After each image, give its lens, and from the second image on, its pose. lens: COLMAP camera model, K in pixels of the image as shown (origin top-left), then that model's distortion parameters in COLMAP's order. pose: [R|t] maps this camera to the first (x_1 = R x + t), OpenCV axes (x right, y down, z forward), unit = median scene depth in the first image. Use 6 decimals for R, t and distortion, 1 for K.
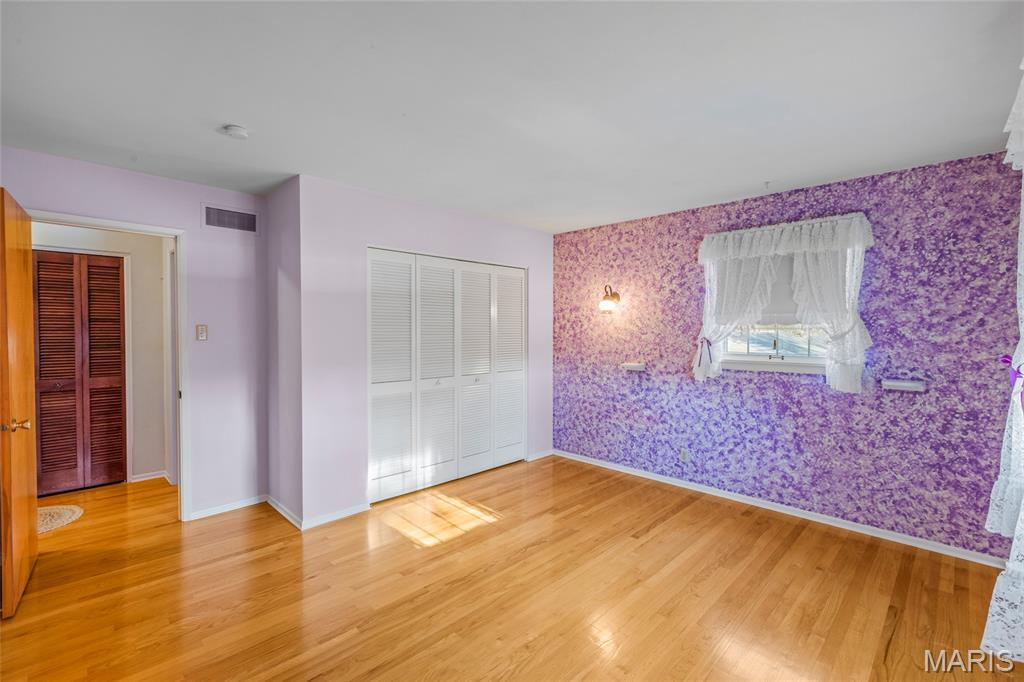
lens RADIAL K [[456.1, 0, 509.3], [0, 456.1, 339.1], [0, 0, 1]] dist [-0.001054, -0.000208]
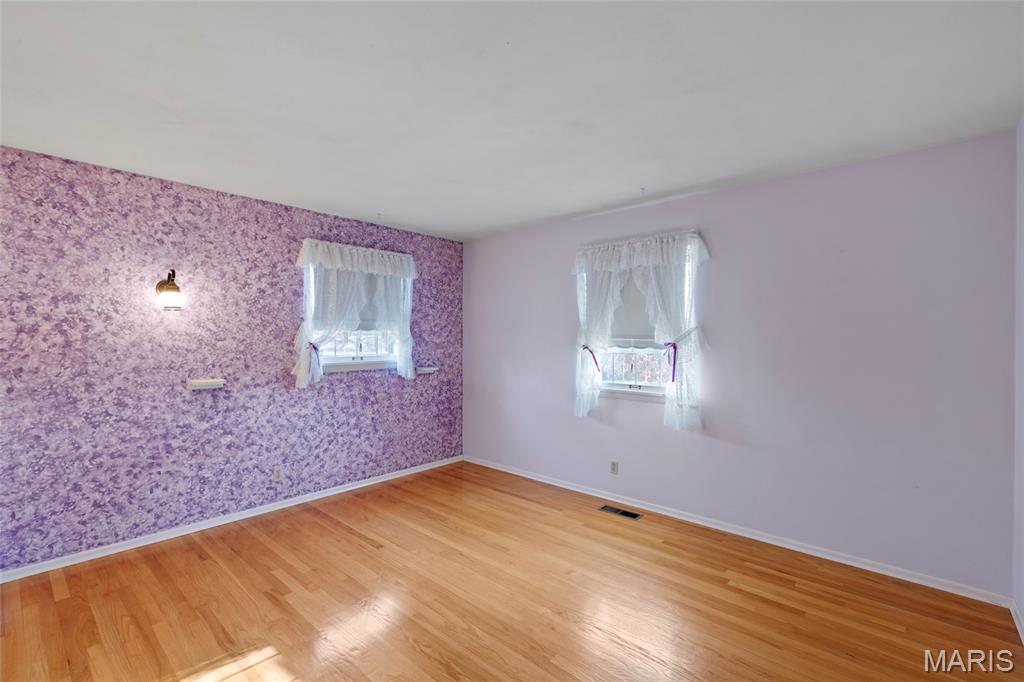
lens RADIAL K [[456.1, 0, 508.9], [0, 456.1, 339.4], [0, 0, 1]] dist [-0.001054, -0.000208]
pose [[-0.057885, -0.009812, 0.998275, -0.557114], [0.017965, 0.999780, 0.010869, -0.013244], [-0.998162, 0.018564, -0.057696, 0.604454]]
